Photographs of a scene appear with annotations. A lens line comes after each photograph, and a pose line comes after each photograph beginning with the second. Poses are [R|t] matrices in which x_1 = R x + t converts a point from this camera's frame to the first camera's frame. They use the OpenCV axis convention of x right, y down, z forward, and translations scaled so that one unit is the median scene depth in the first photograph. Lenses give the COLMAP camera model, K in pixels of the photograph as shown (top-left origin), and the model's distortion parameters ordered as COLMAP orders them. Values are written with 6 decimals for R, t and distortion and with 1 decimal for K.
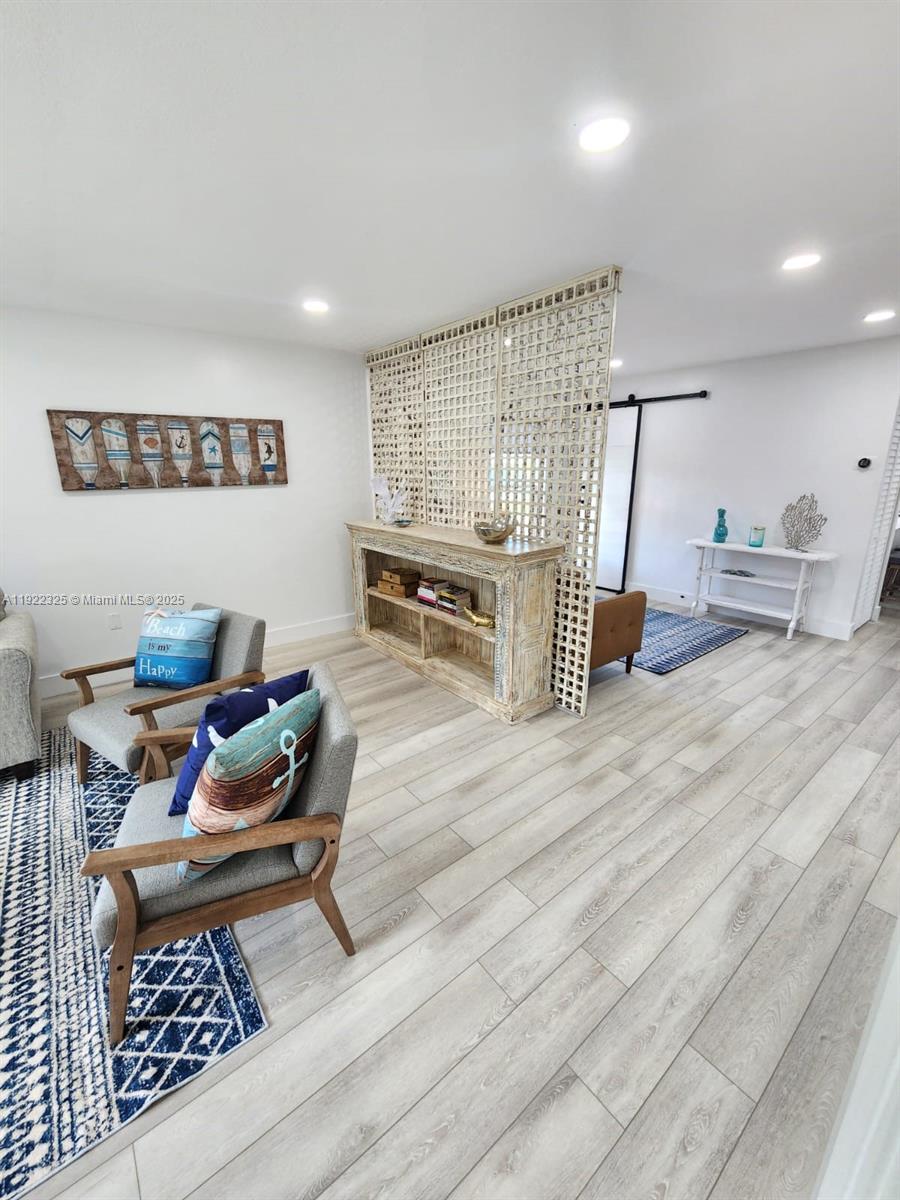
lens RADIAL K [[486.3, 0, 445.6], [0, 486.3, 601.9], [0, 0, 1]] dist [0.000903, -0.002542]
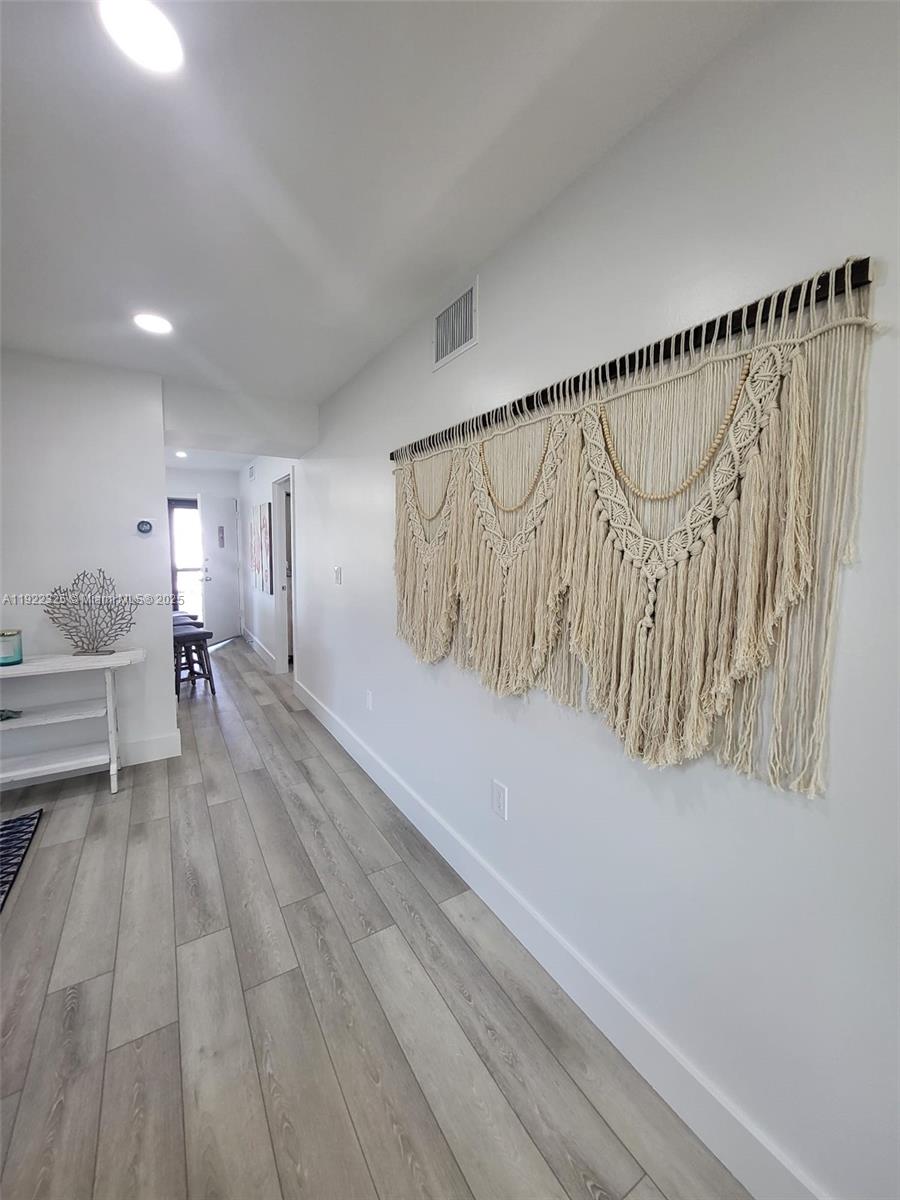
lens RADIAL K [[486.3, 0, 449.6], [0, 486.3, 596.5], [0, 0, 1]] dist [0.000903, -0.002542]
pose [[0.132860, -0.093494, 0.986715, 0.065794], [0.261720, 0.963515, 0.056055, -0.032179], [-0.955955, 0.250796, 0.152482, 0.162970]]
